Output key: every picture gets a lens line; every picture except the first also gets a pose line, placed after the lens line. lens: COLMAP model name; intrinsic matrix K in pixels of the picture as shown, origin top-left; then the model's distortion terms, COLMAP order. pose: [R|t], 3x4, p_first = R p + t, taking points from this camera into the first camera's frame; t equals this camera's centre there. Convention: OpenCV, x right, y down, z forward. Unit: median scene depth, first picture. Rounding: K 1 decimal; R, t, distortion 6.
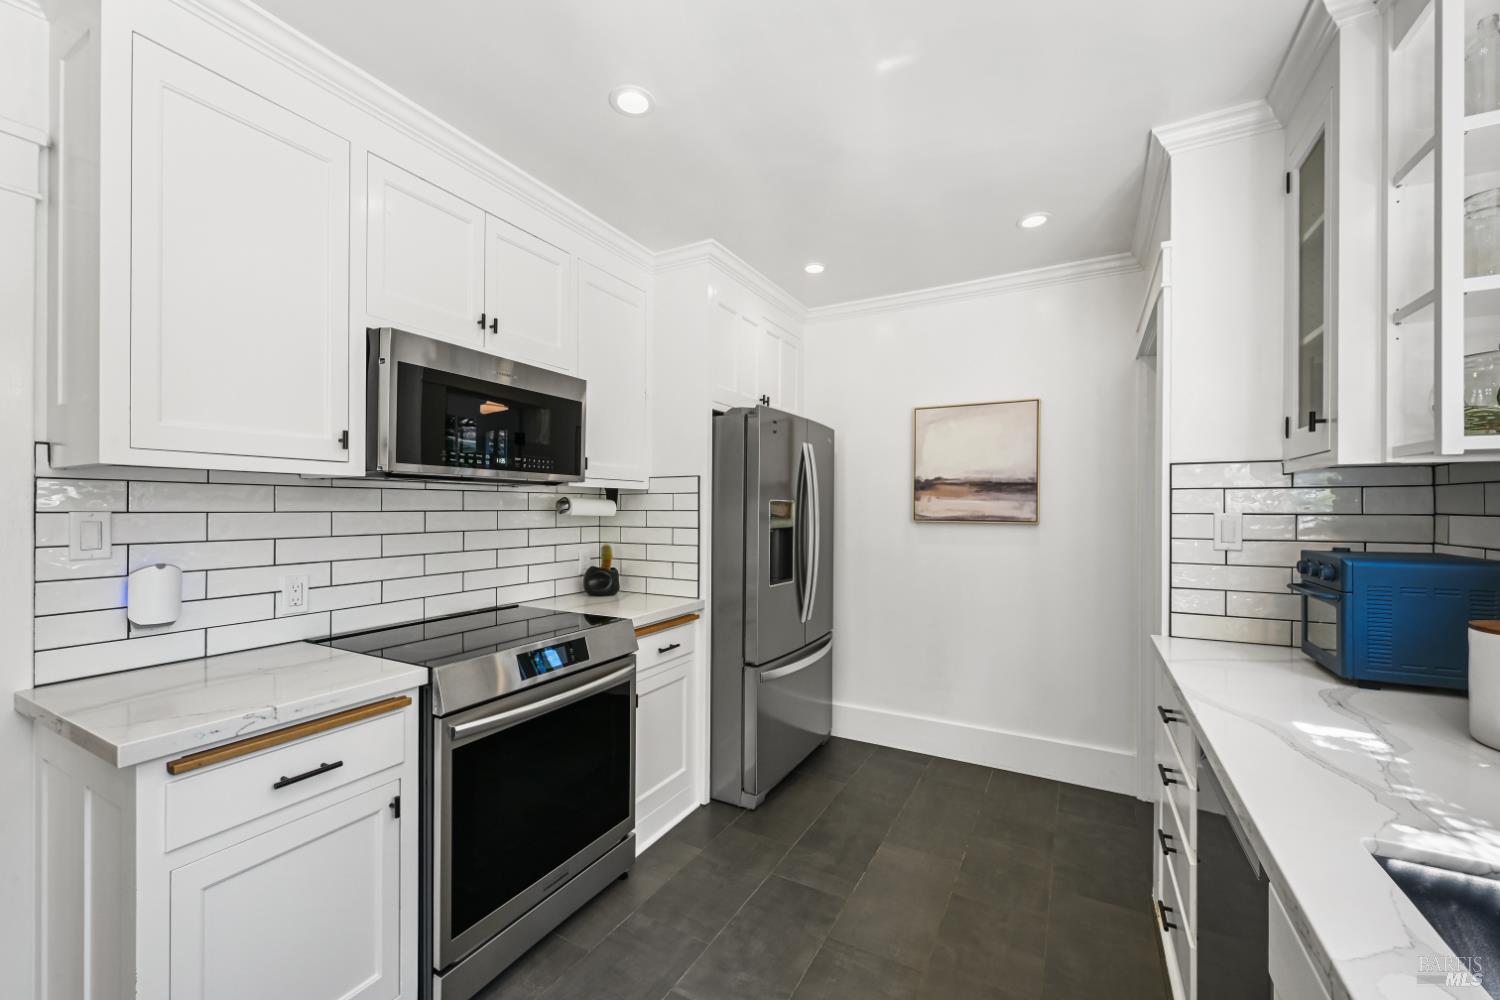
lens RADIAL K [[589.7, 0, 739.8], [0, 589.7, 506.2], [0, 0, 1]] dist [-0.001824, -0.000682]
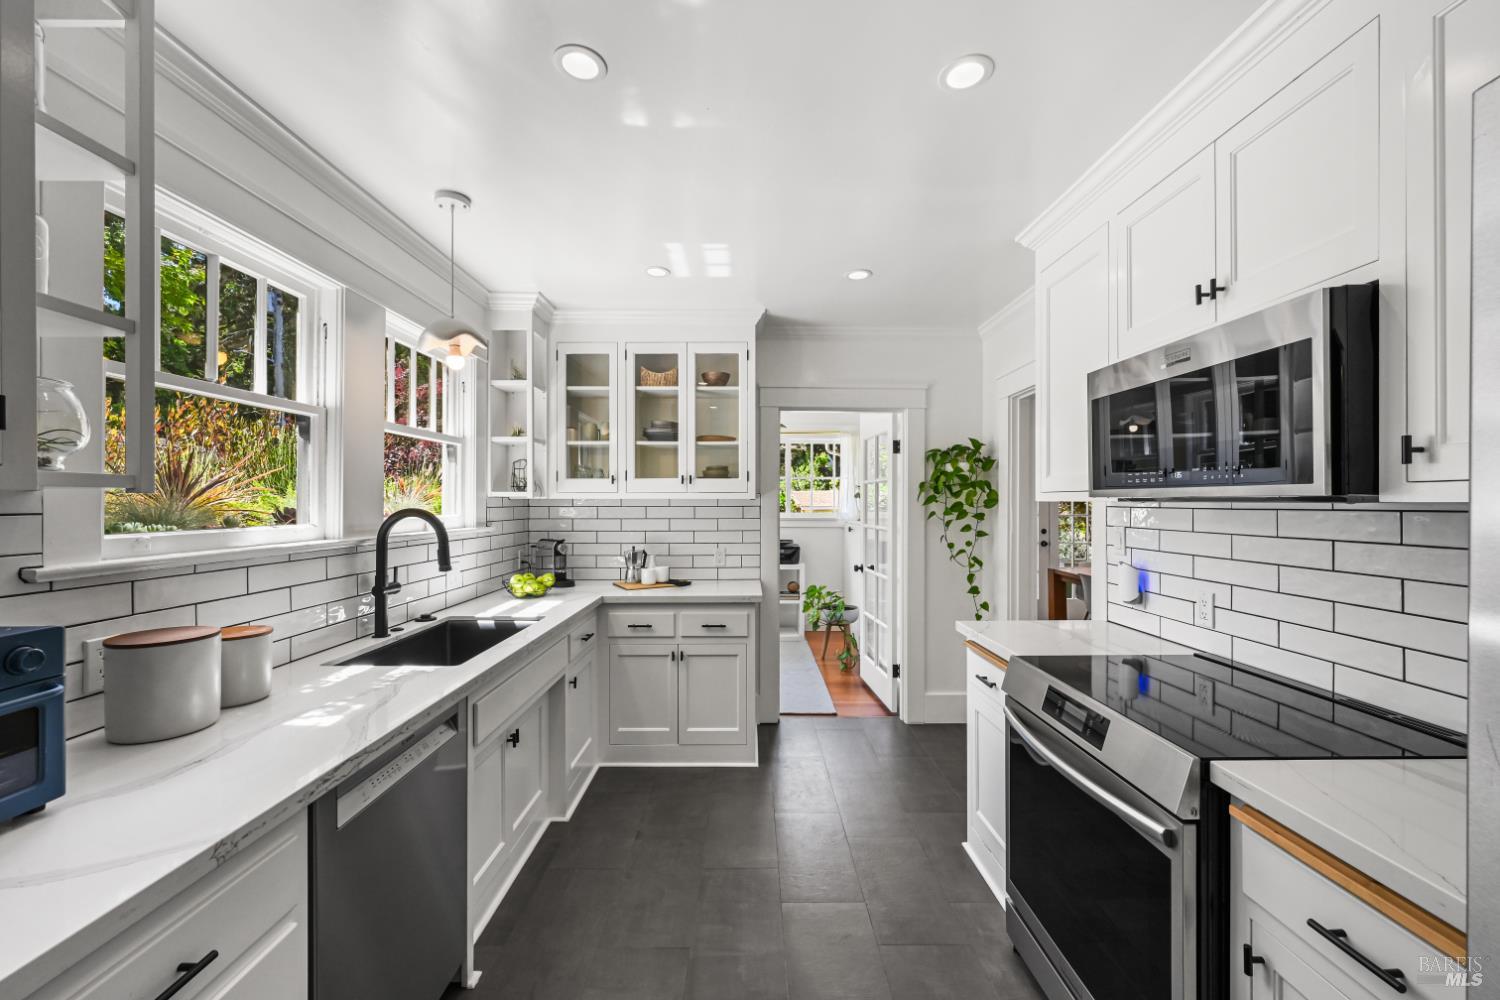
lens RADIAL K [[589.7, 0, 753.1], [0, 589.7, 499.9], [0, 0, 1]] dist [-0.001824, -0.000682]
pose [[-0.868473, -0.004822, -0.495712, 0.332647], [-0.001732, 0.999976, -0.006693, -0.027969], [0.495733, -0.004954, -0.868461, 1.010723]]
